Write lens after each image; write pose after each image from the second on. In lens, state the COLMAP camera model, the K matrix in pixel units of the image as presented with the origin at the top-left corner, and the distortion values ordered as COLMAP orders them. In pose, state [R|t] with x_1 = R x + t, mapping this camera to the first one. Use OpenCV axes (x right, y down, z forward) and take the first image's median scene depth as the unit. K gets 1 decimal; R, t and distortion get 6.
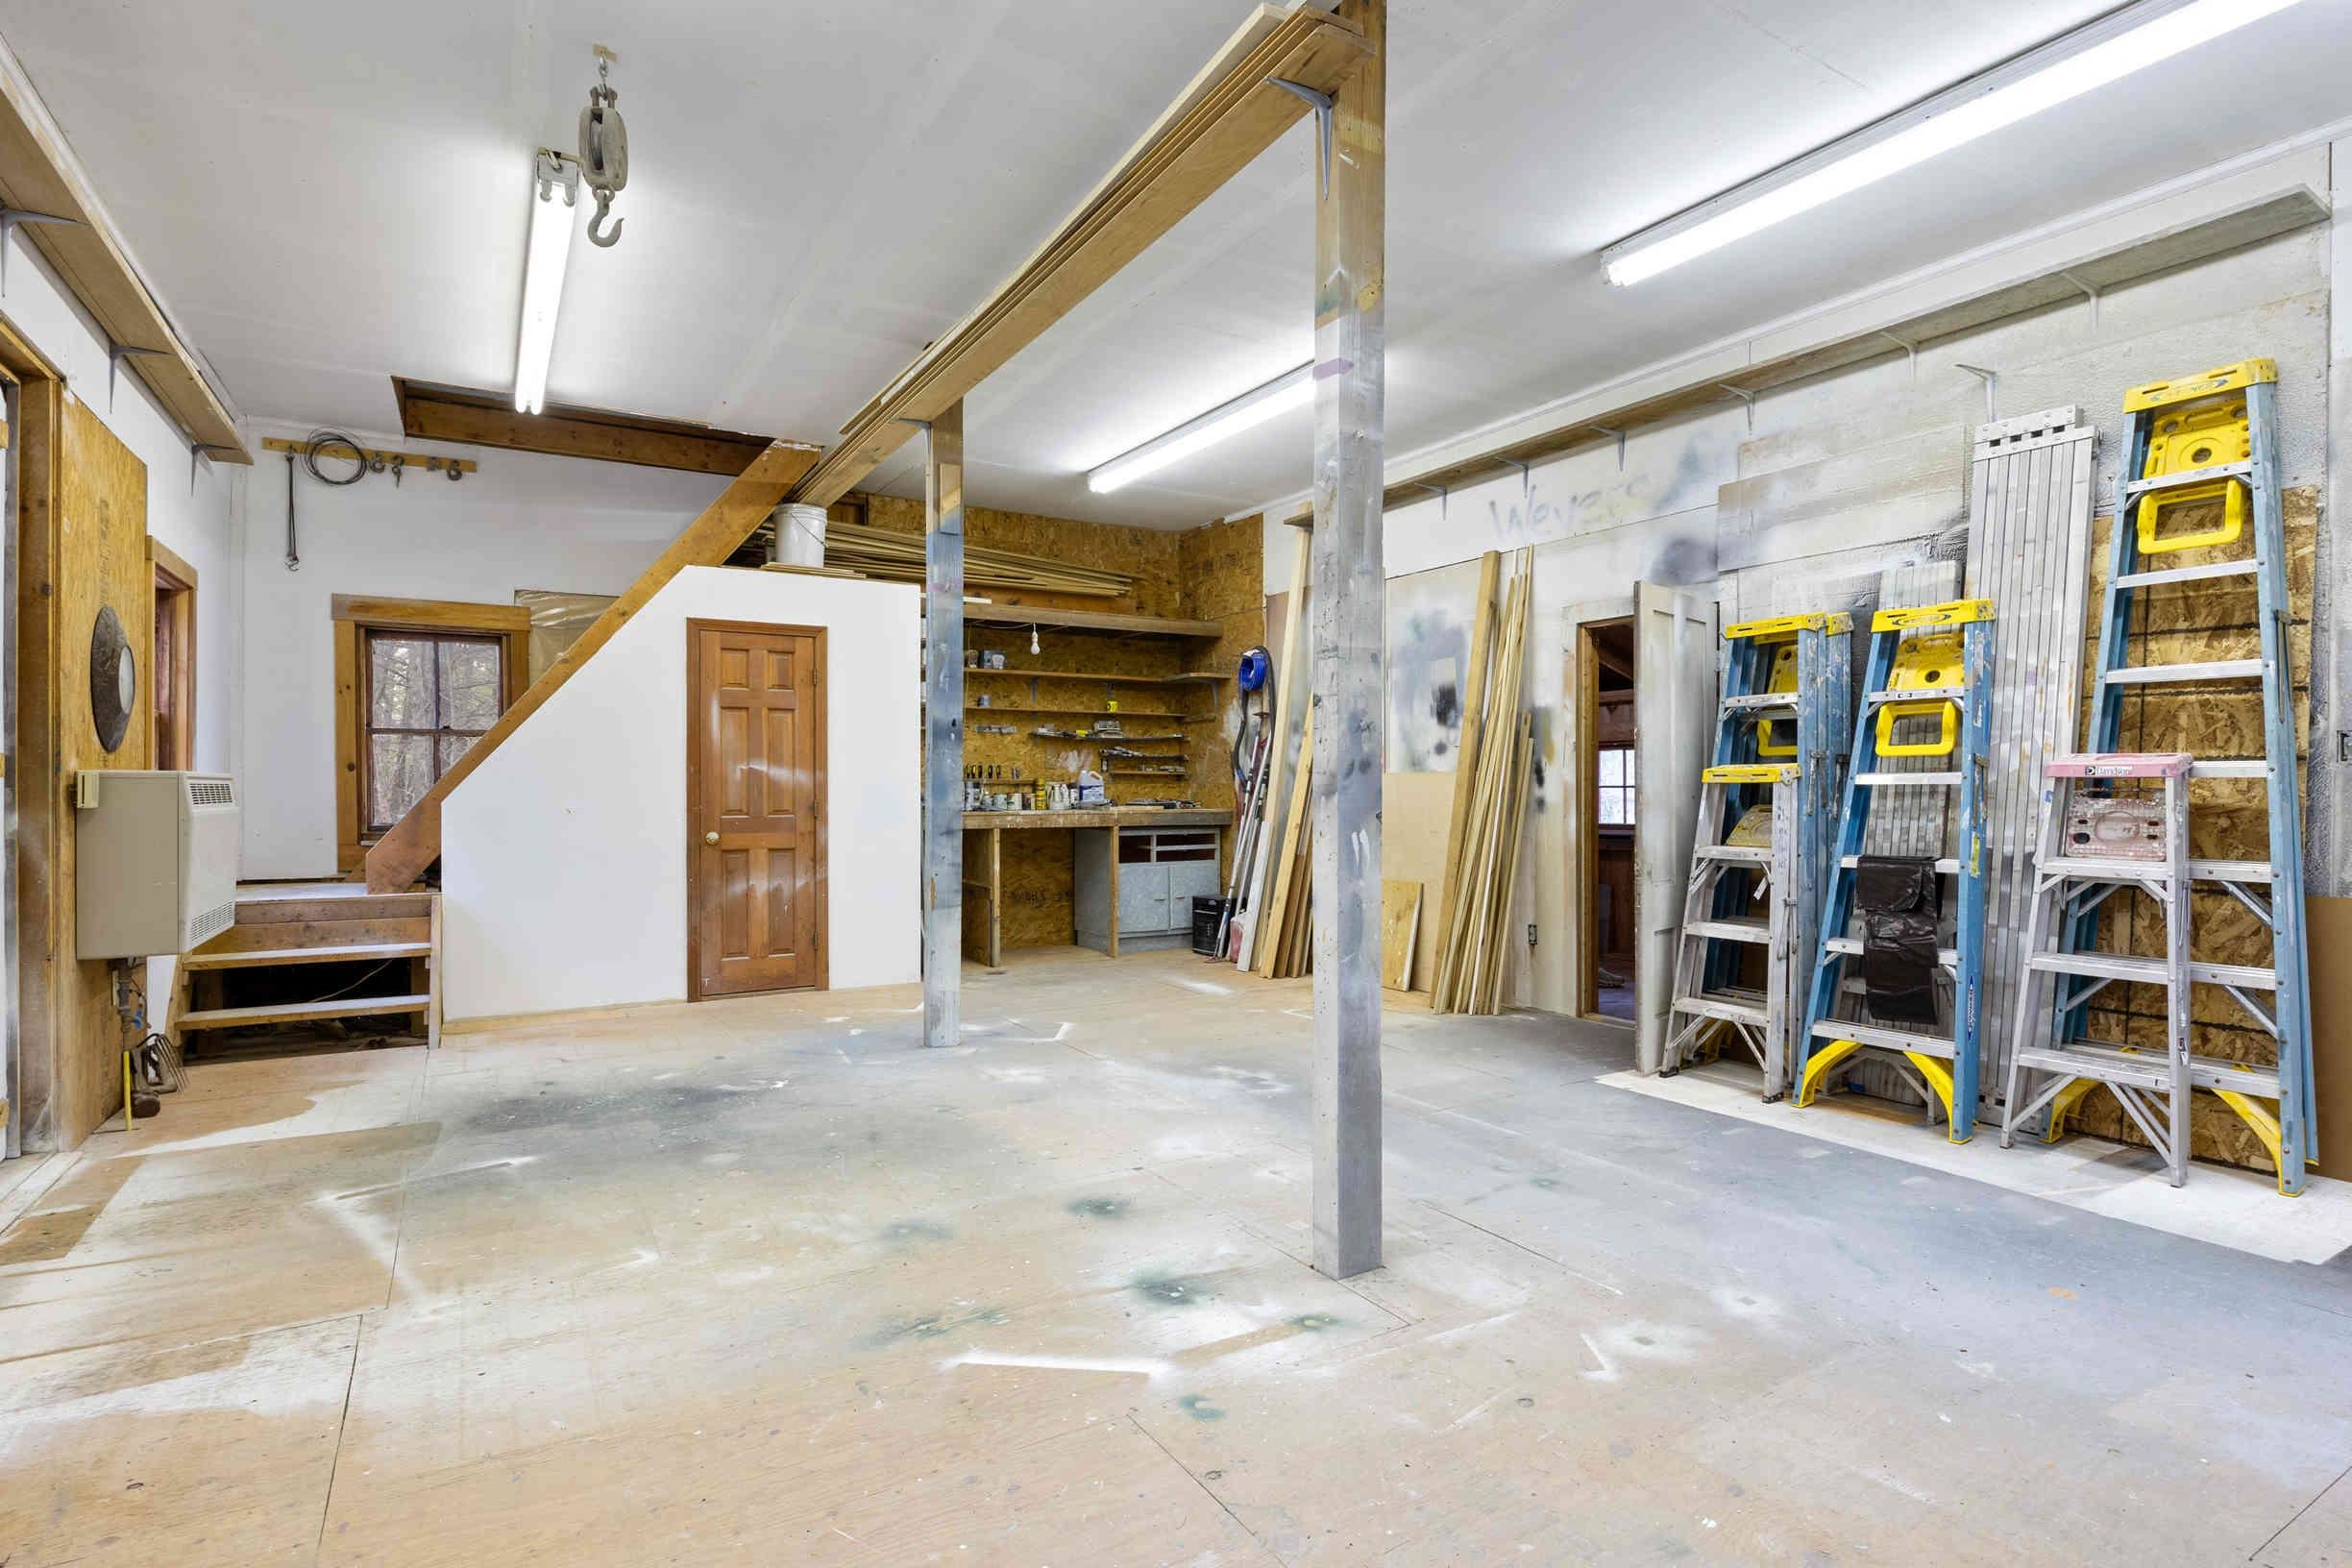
lens RADIAL K [[1176.0, 0, 1170.2], [0, 1176.0, 793.5], [0, 0, 1]] dist [-0.007082, 0.000082]
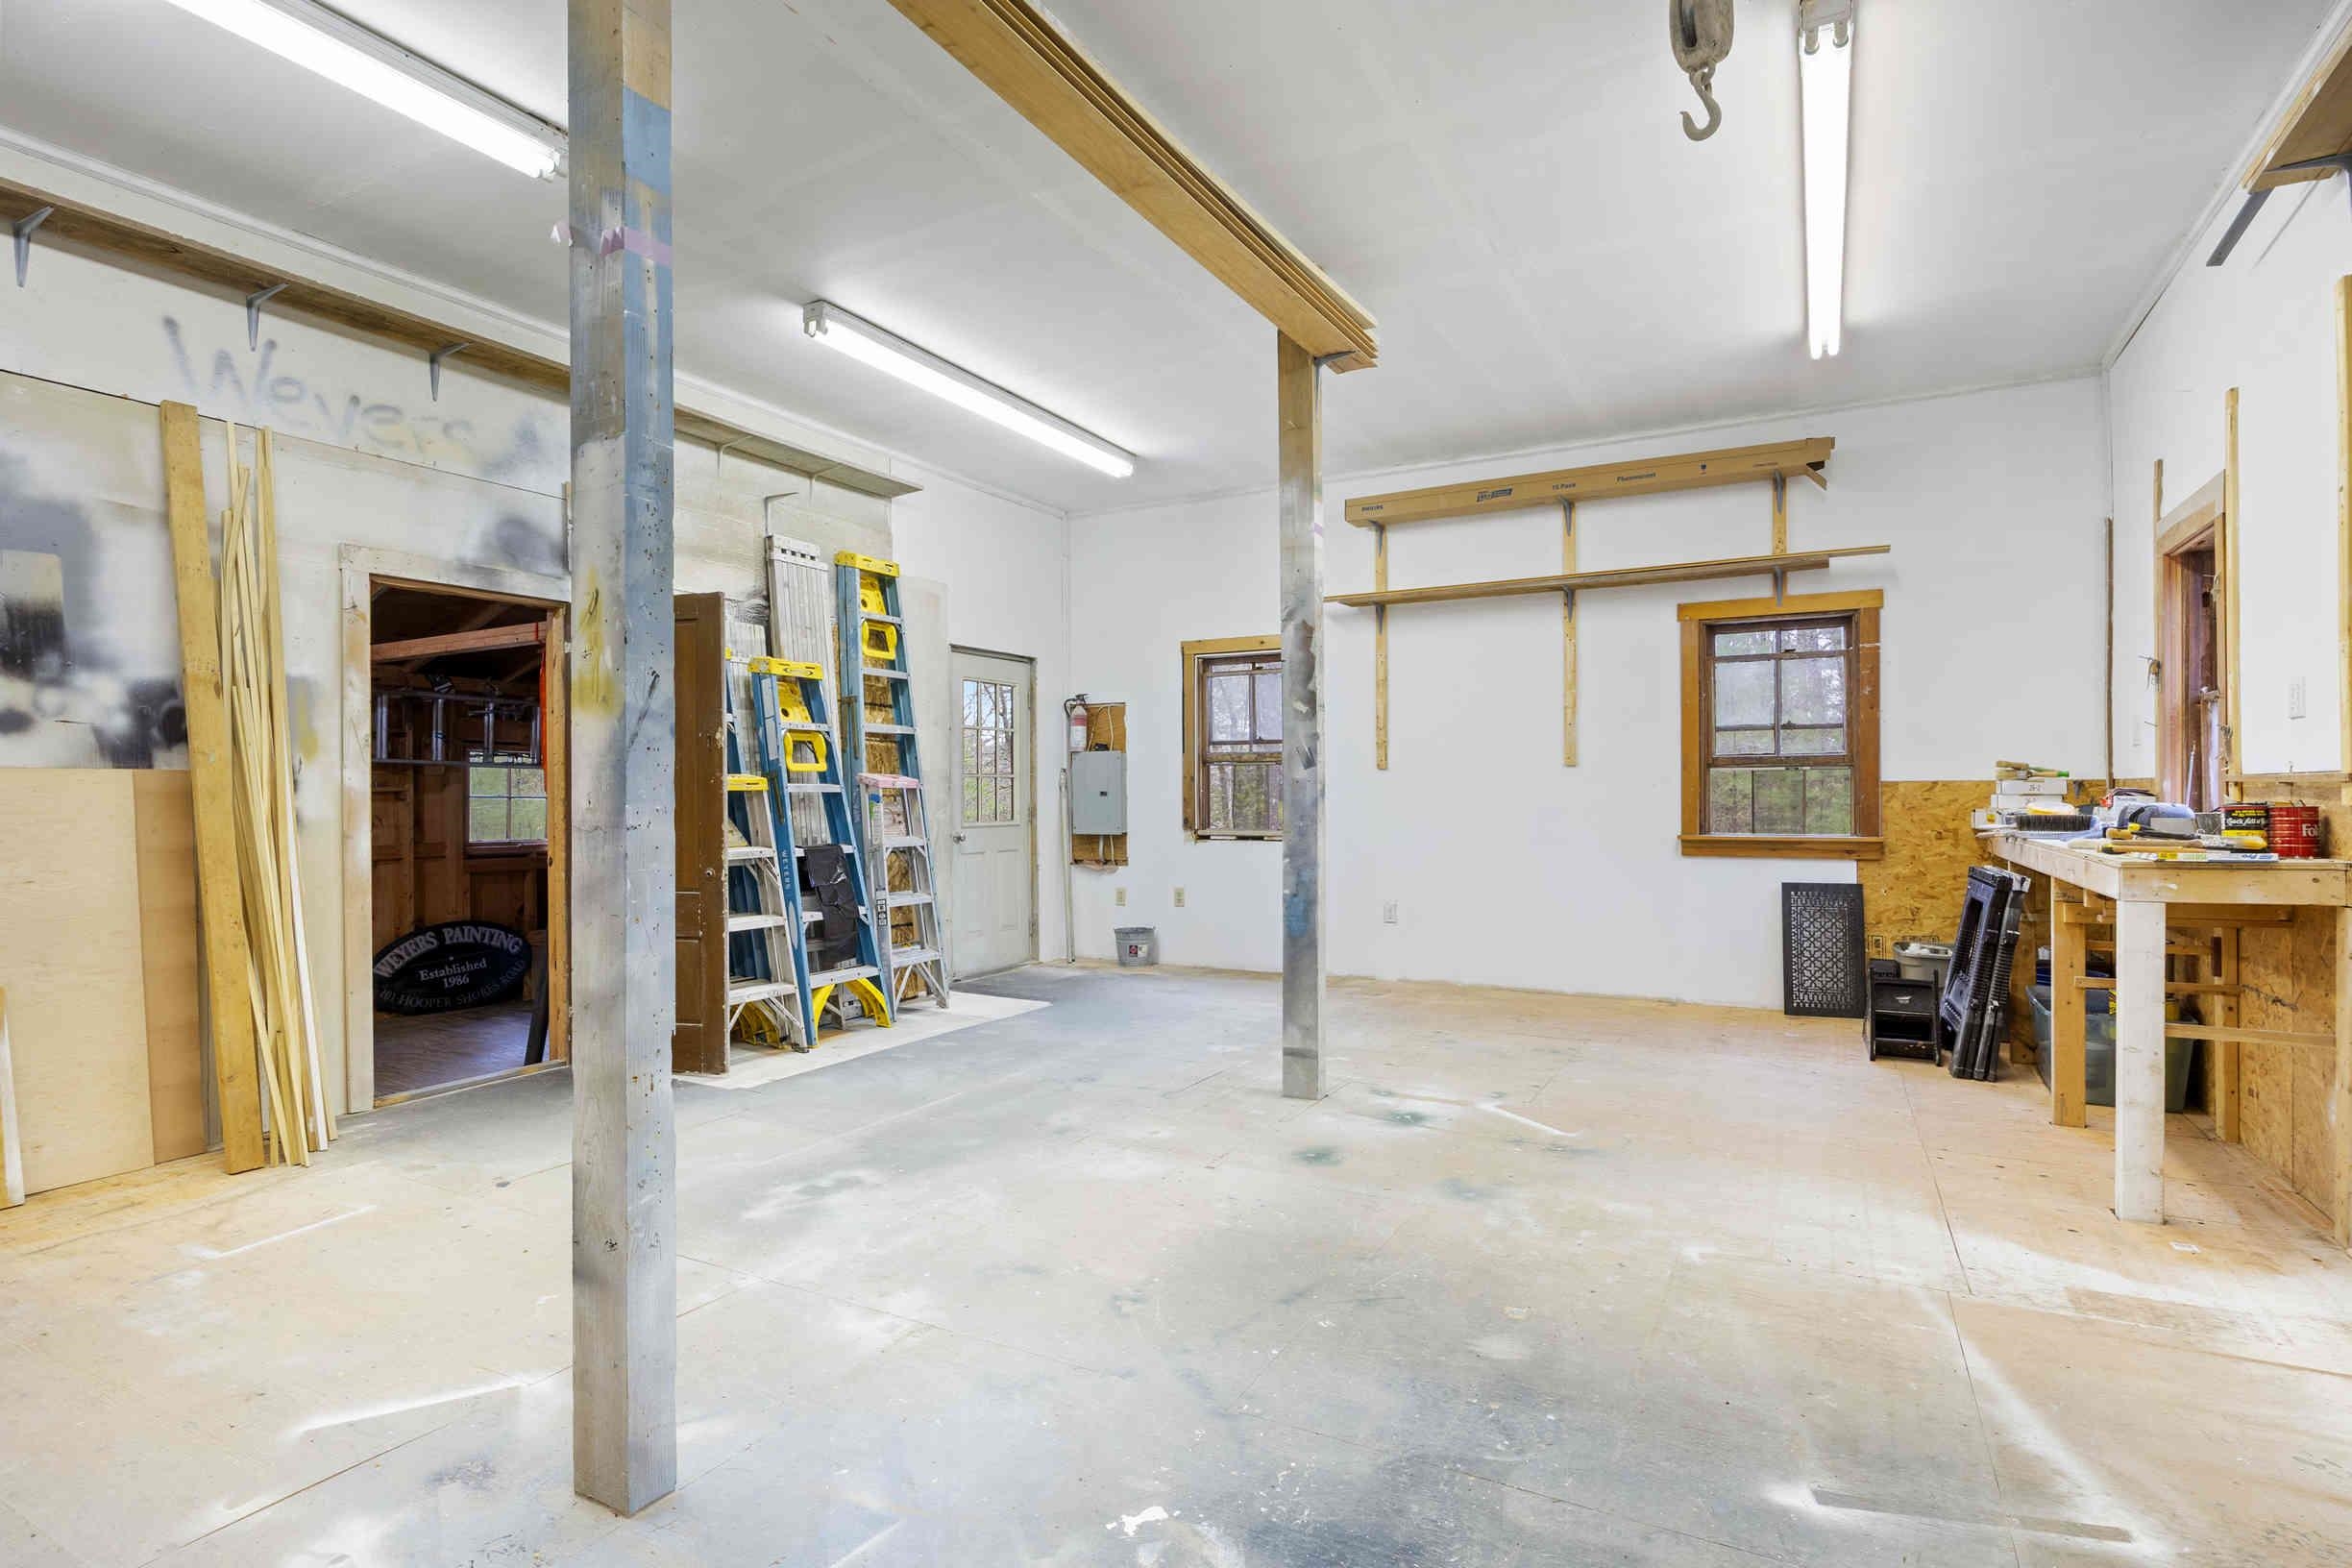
lens RADIAL K [[1176.0, 0, 1173.2], [0, 1176.0, 796.1], [0, 0, 1]] dist [-0.007082, 0.000082]
pose [[-0.505080, 0.001441, 0.863071, -0.835837], [0.009933, 0.999942, 0.004143, -0.005266], [-0.863015, 0.010665, -0.505065, 1.448040]]
